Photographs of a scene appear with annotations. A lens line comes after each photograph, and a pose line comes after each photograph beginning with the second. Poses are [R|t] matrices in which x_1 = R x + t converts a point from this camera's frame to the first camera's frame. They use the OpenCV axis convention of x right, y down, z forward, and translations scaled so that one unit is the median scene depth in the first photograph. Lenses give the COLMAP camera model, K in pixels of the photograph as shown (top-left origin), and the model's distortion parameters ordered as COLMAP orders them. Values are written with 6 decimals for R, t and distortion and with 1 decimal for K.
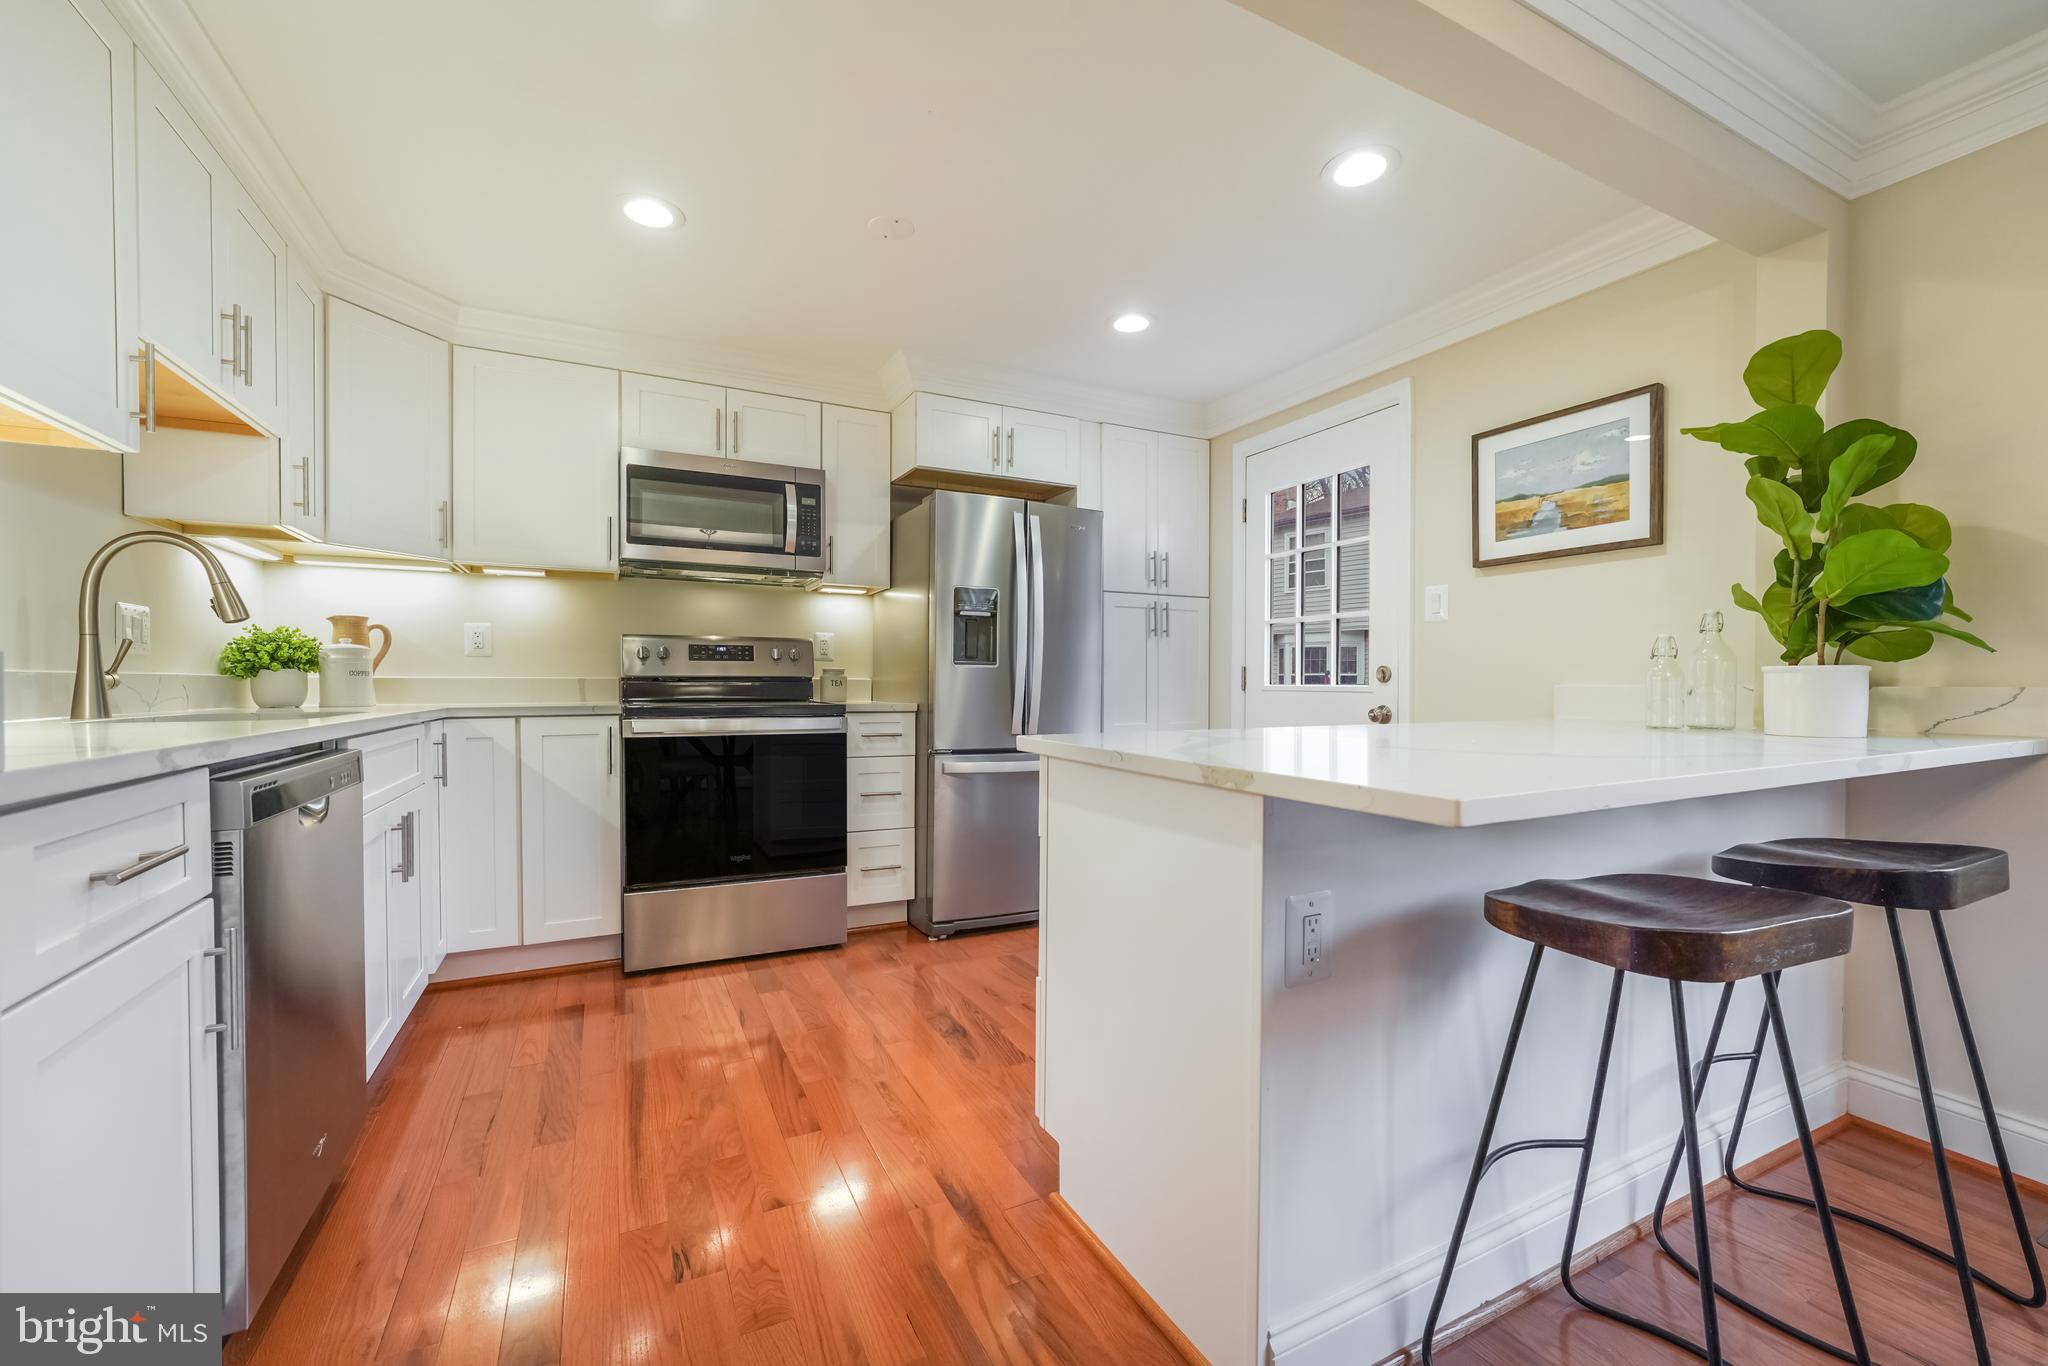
lens RADIAL K [[829.5, 0, 1017.8], [0, 829.5, 686.9], [0, 0, 1]] dist [-0.017151, 0.002809]
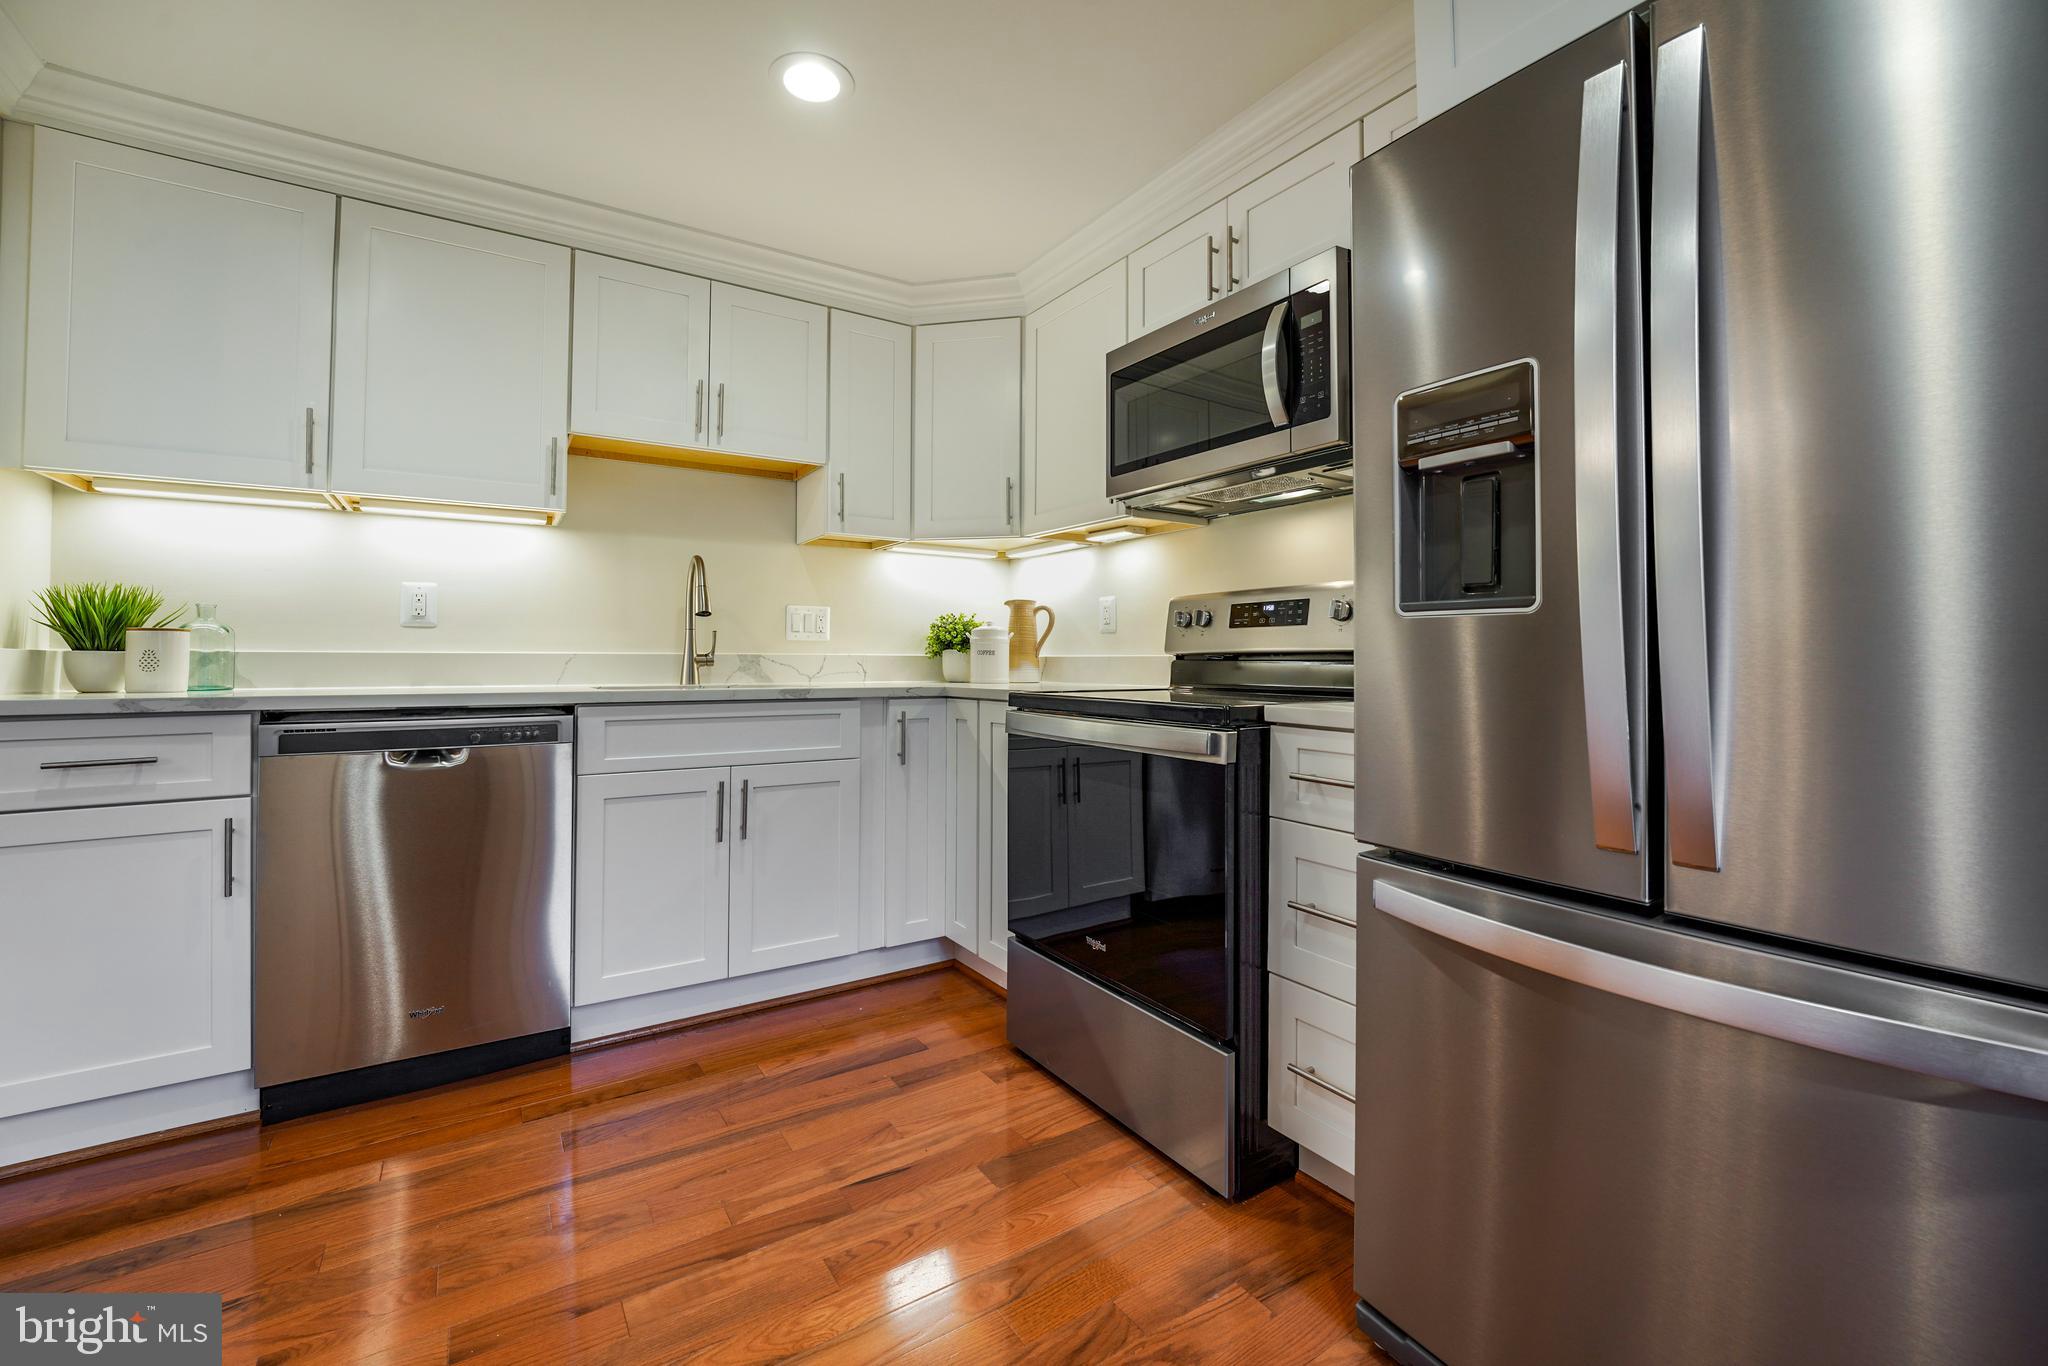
lens RADIAL K [[829.5, 0, 954.7], [0, 829.5, 636.8], [0, 0, 1]] dist [-0.017151, 0.002809]
pose [[0.102593, -0.028492, -0.994315, 0.270175], [-0.004974, 0.999562, -0.029156, -0.004916], [0.994711, 0.007937, 0.102407, 0.805693]]
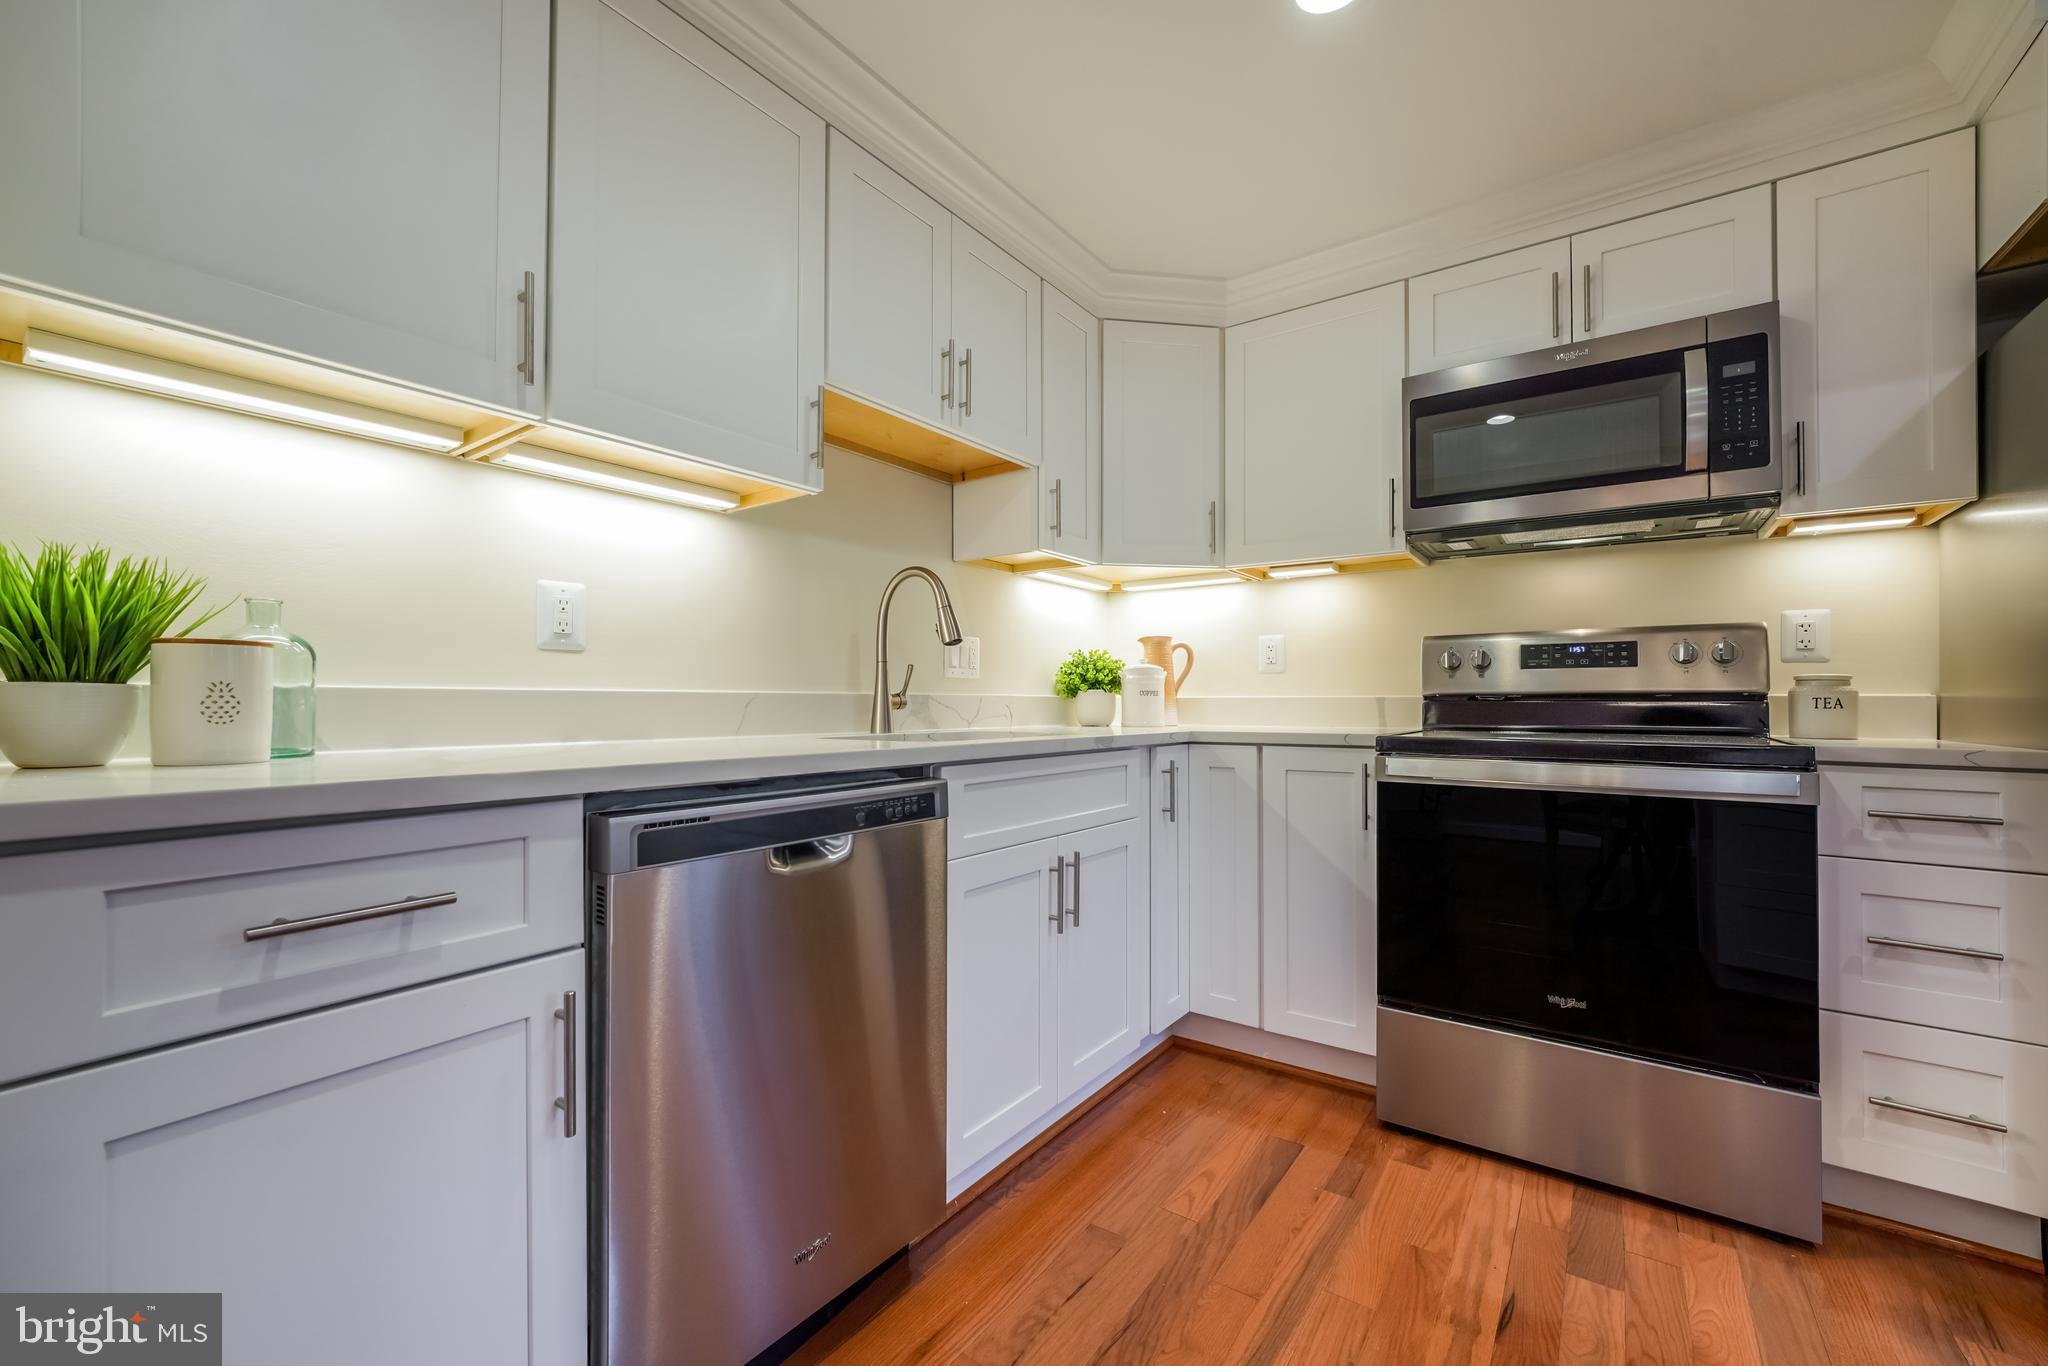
lens RADIAL K [[829.5, 0, 1002.4], [0, 829.5, 687.6], [0, 0, 1]] dist [-0.017151, 0.002809]
pose [[0.455166, -0.016192, -0.890260, 0.003697], [-0.002901, 0.999802, -0.019668, -0.002575], [0.890402, 0.011535, 0.455029, 0.368757]]
